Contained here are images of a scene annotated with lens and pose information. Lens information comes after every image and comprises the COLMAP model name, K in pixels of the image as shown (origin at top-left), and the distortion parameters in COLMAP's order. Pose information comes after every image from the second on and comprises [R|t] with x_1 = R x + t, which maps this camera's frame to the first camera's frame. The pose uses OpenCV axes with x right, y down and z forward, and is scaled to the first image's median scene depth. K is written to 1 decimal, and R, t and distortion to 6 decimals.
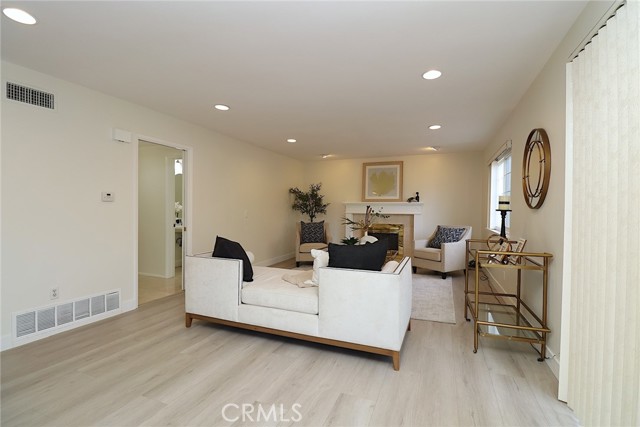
lens RADIAL K [[295.8, 0, 324.8], [0, 295.8, 211.9], [0, 0, 1]] dist [0.000773, -0.014352]
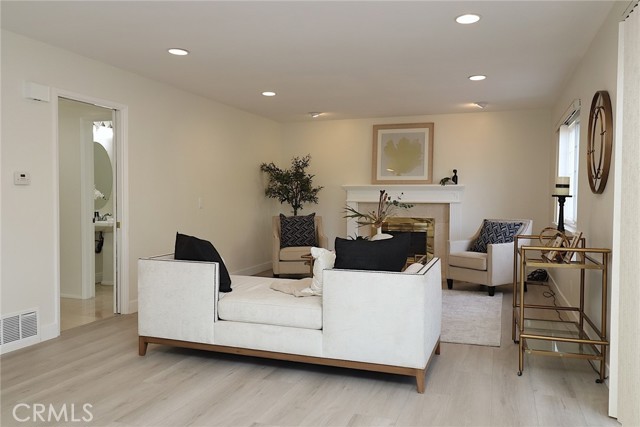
lens RADIAL K [[500.9, 0, 324.4], [0, 500.9, 210.9], [0, 0, 1]] dist [0.005702, -0.004689]
pose [[0.999271, -0.004150, 0.037953, -0.052671], [0.003394, 0.999795, 0.019979, 0.005185], [-0.038028, -0.019836, 0.999080, -0.258977]]
